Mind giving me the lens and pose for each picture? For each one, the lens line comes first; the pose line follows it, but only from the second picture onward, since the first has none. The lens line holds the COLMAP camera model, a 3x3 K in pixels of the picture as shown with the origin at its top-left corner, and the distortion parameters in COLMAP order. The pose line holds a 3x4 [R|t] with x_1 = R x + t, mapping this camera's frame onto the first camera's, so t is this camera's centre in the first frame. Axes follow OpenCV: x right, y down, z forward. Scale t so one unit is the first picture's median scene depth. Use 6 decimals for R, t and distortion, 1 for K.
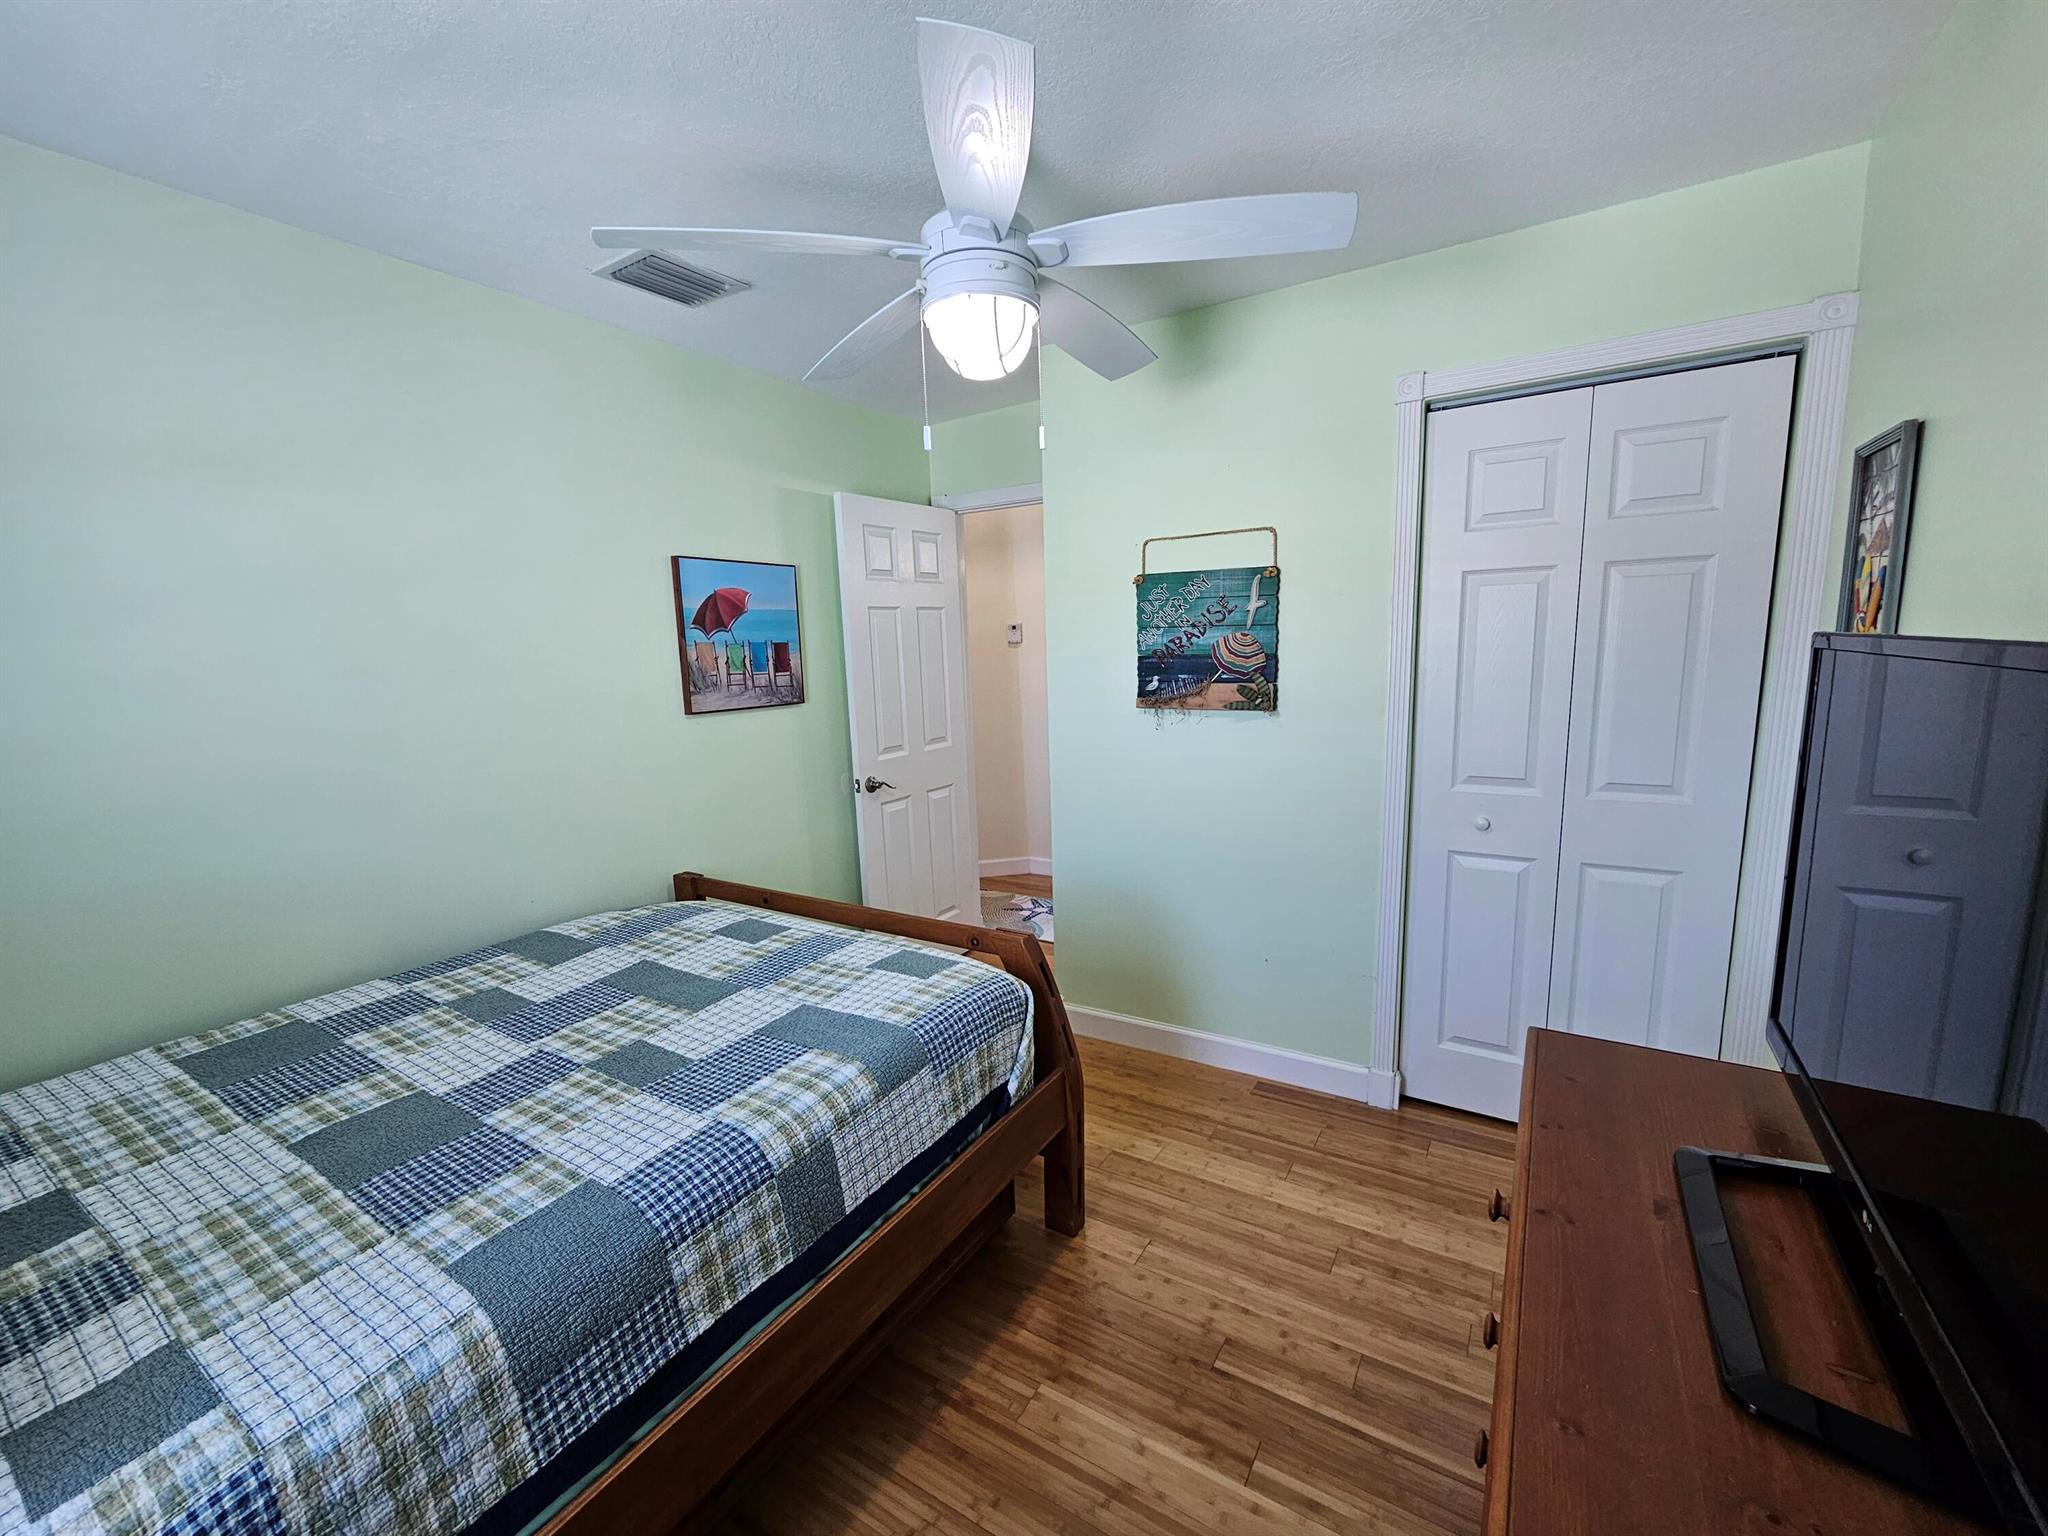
lens RADIAL K [[839.0, 0, 1017.5], [0, 839.0, 777.1], [0, 0, 1]] dist [-0.005714, 0.002408]
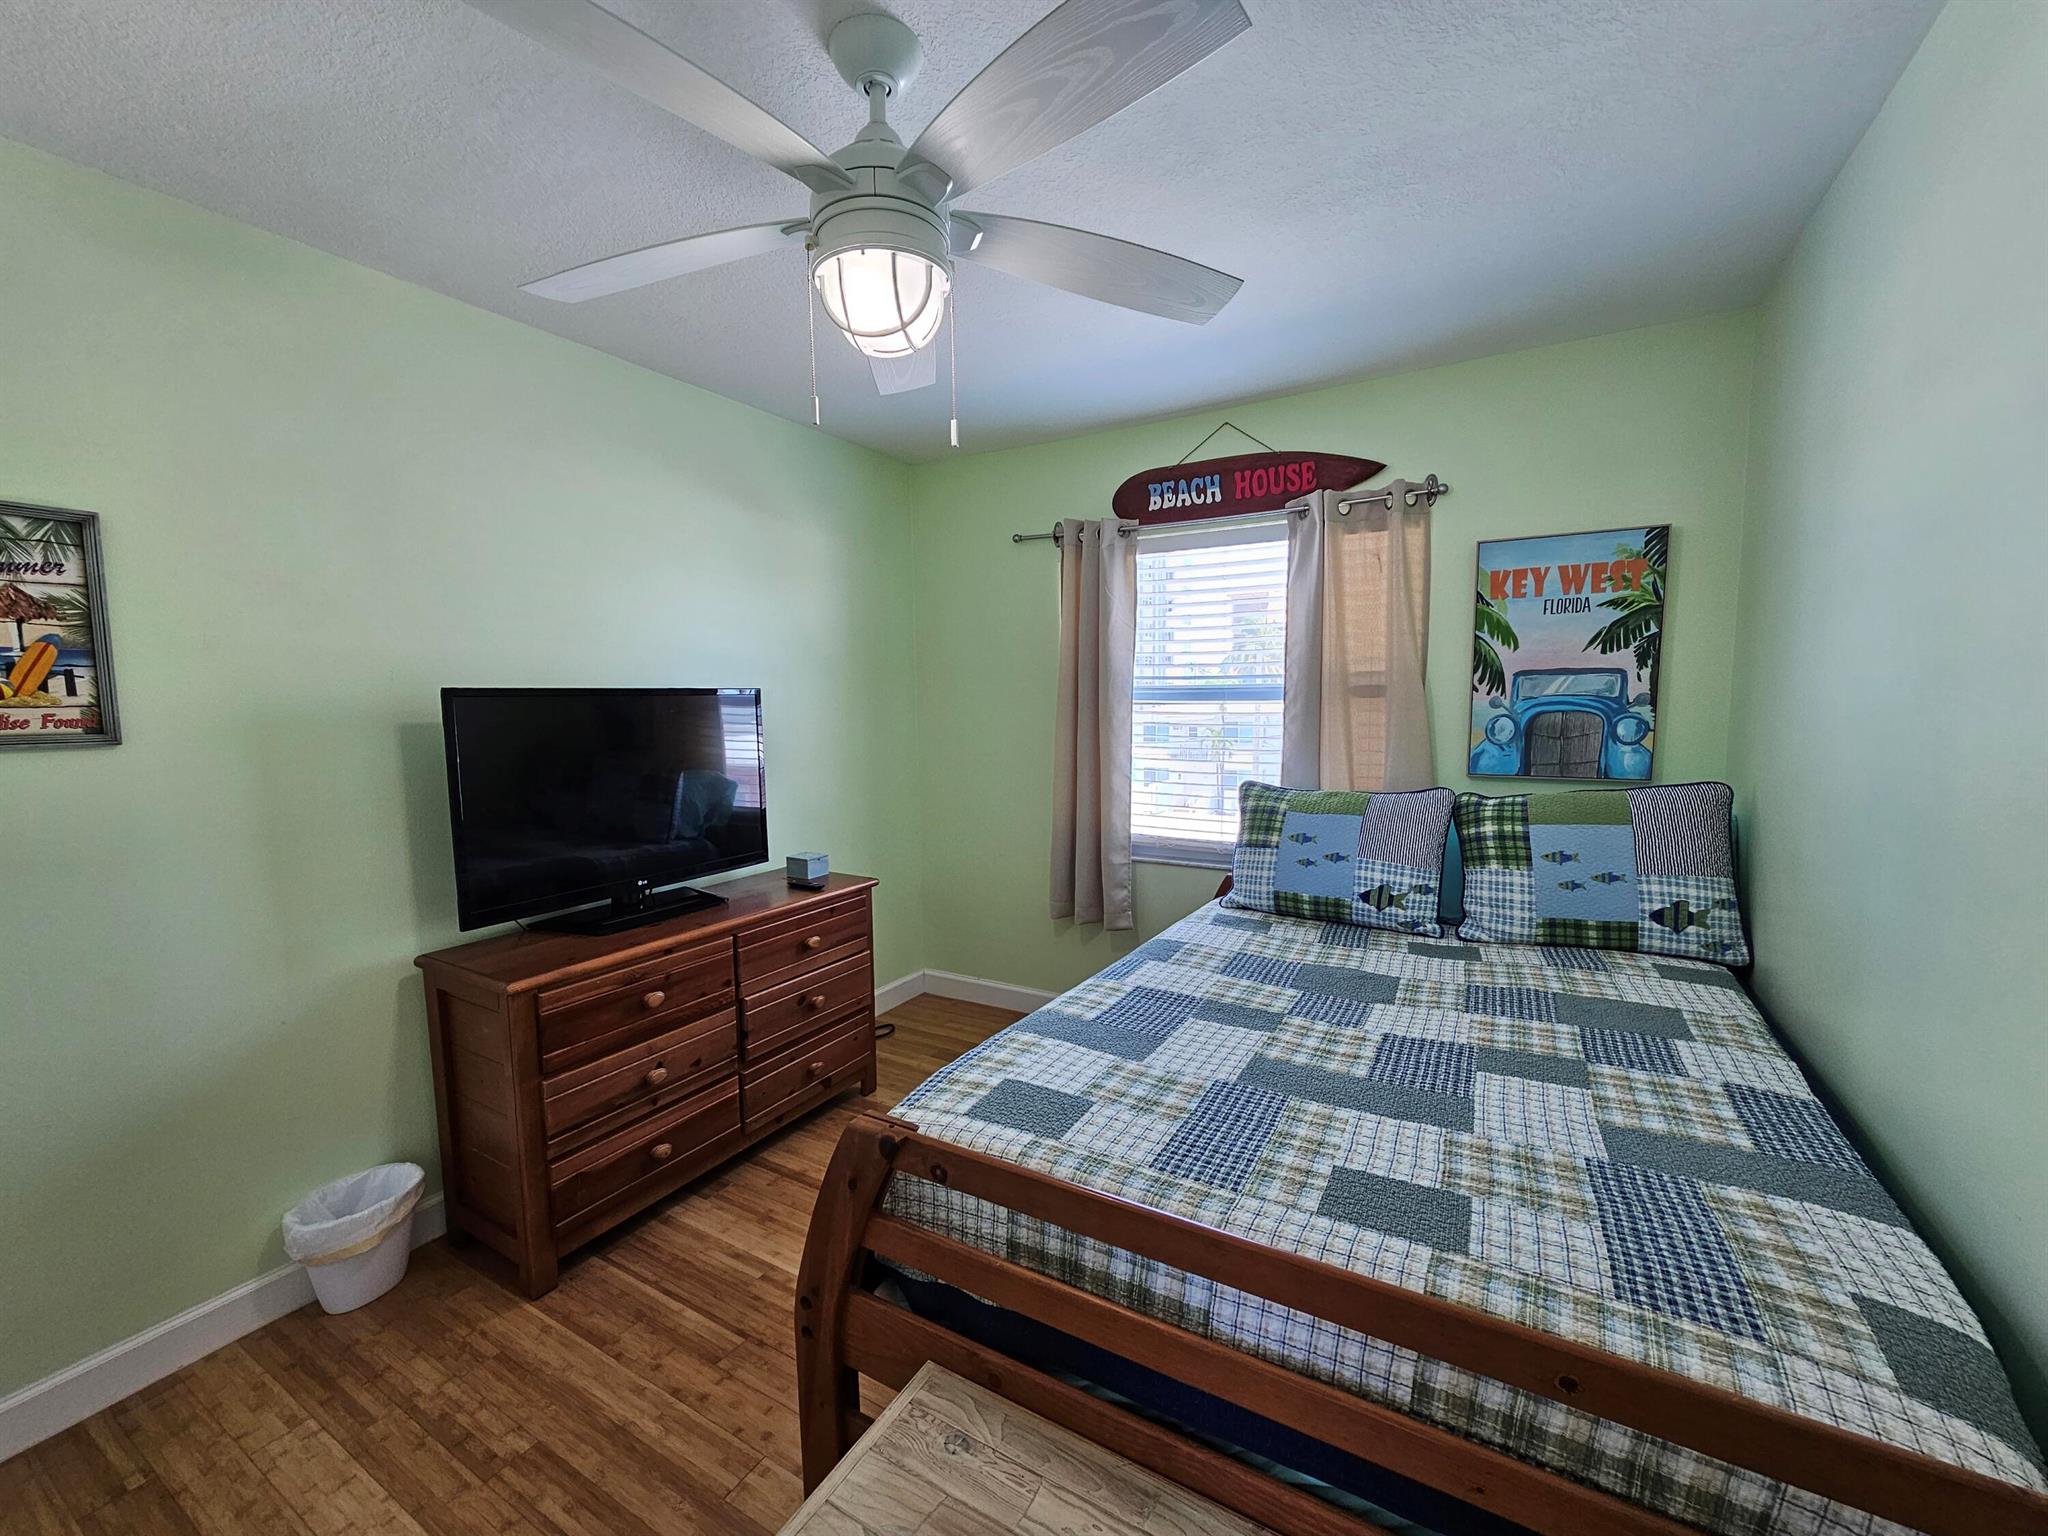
lens RADIAL K [[839.0, 0, 1016.6], [0, 839.0, 765.3], [0, 0, 1]] dist [-0.005714, 0.002408]
pose [[-0.998511, 0.050680, -0.020185, -0.117493], [0.044376, 0.969811, 0.239785, -0.234918], [0.031728, 0.238532, -0.970616, 1.687067]]
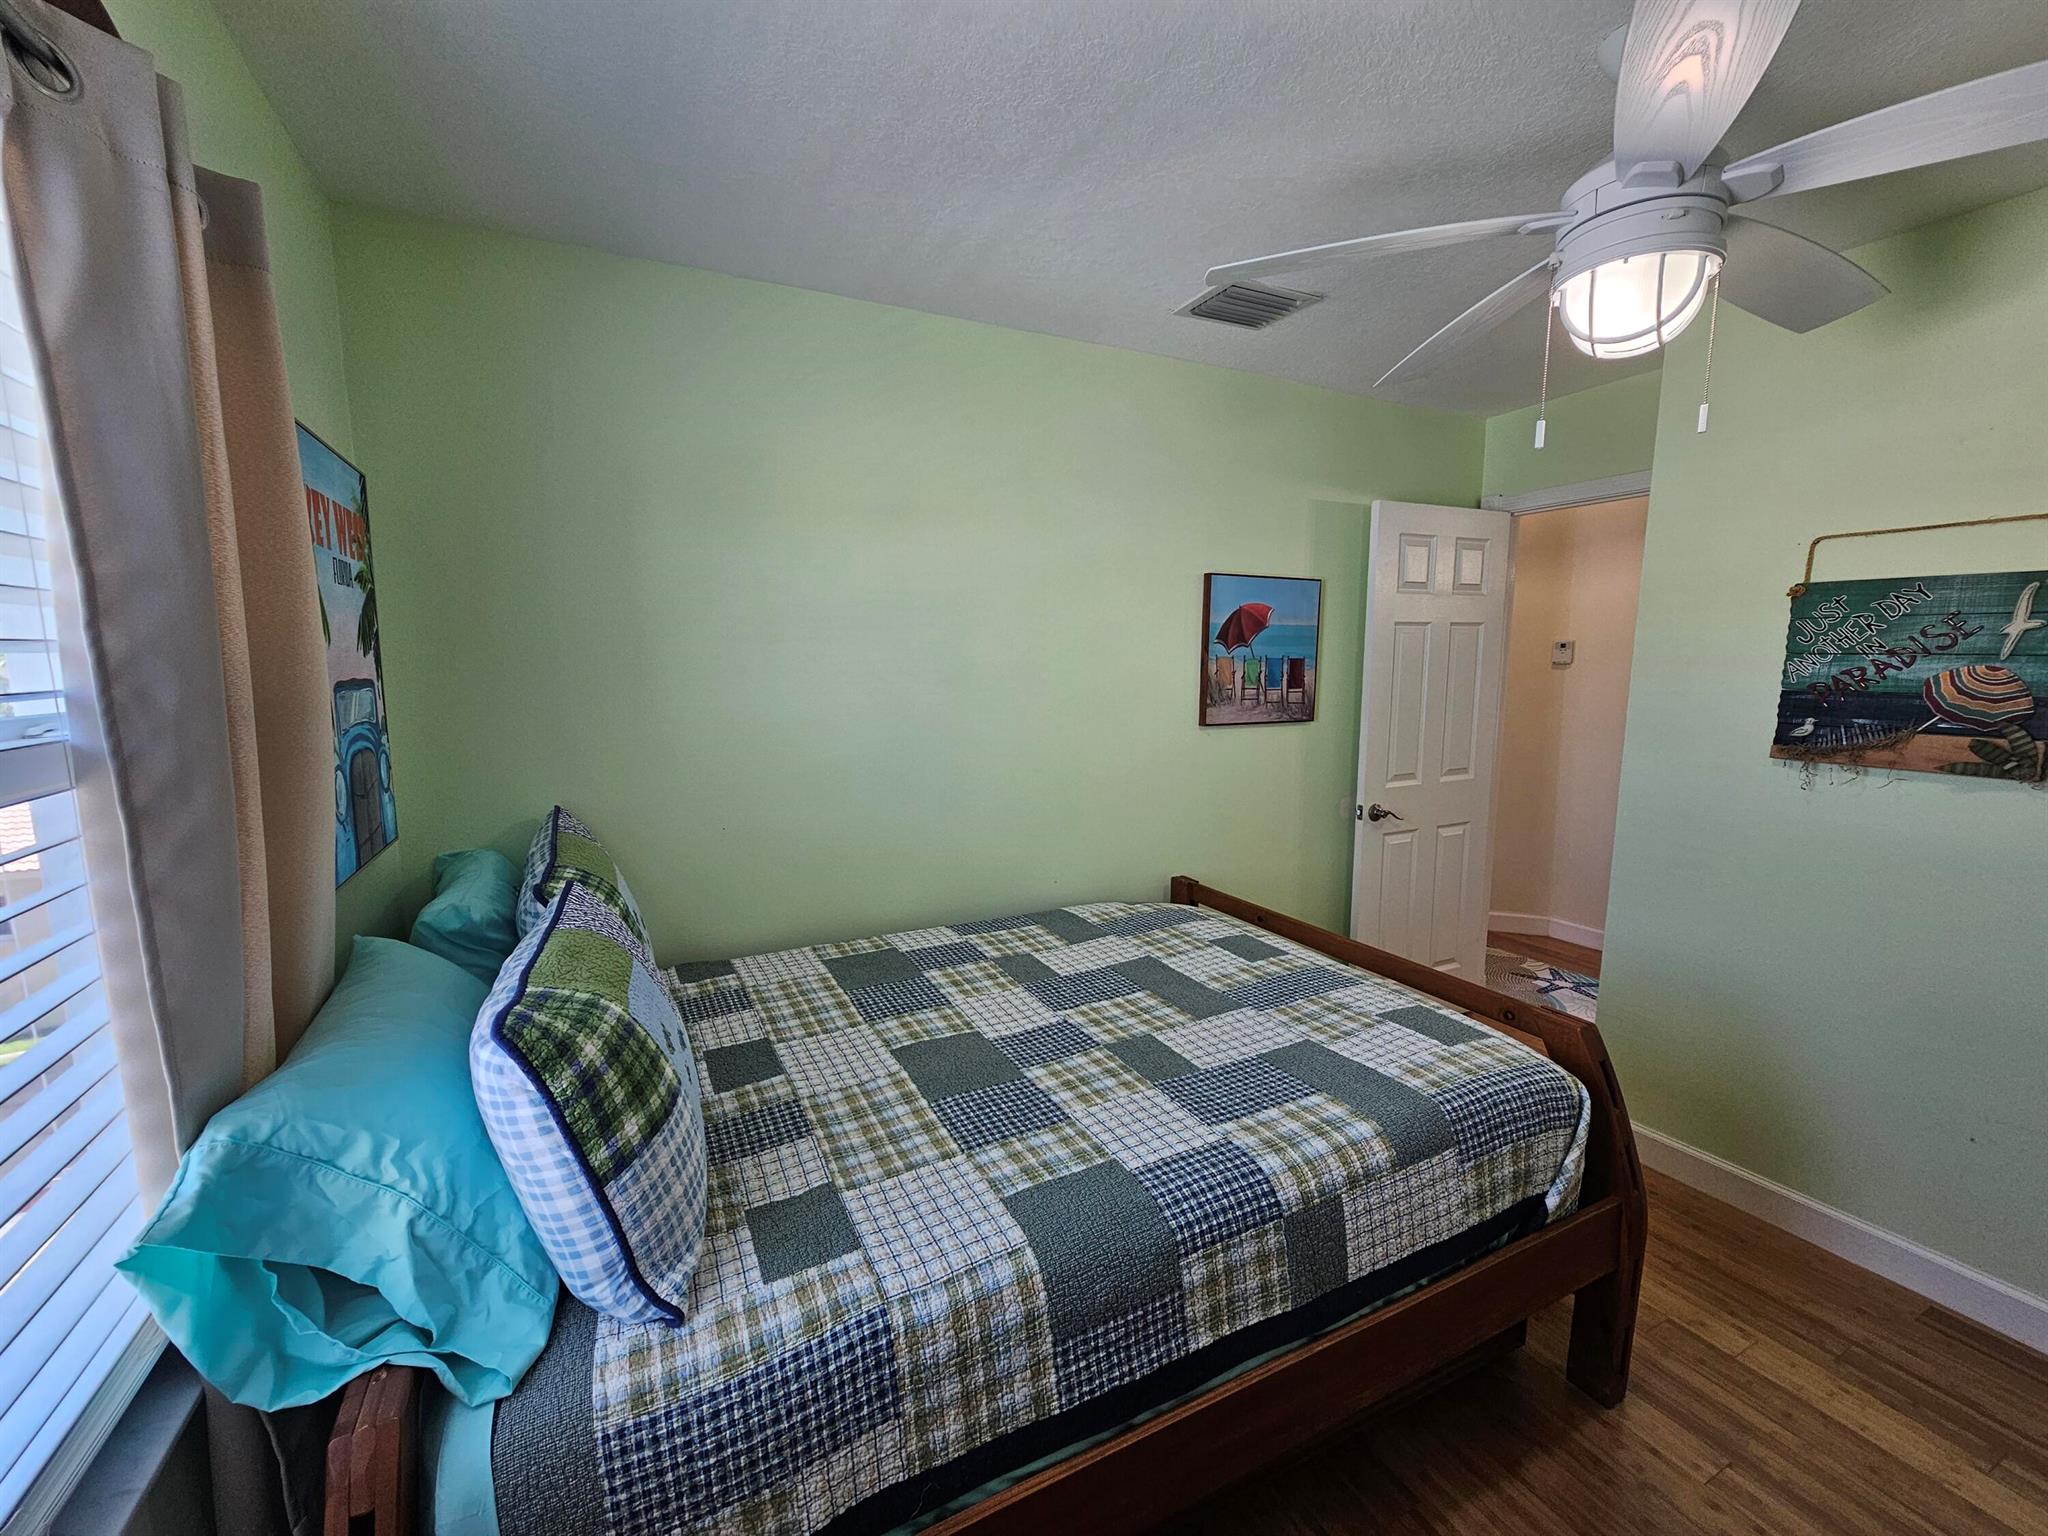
lens RADIAL K [[839.0, 0, 1014.9], [0, 839.0, 776.1], [0, 0, 1]] dist [-0.005714, 0.002408]
pose [[0.851935, 0.100848, -0.513844, -0.074504], [-0.106795, 0.994117, 0.018044, -0.009655], [0.512641, 0.039503, 0.857694, -0.005337]]
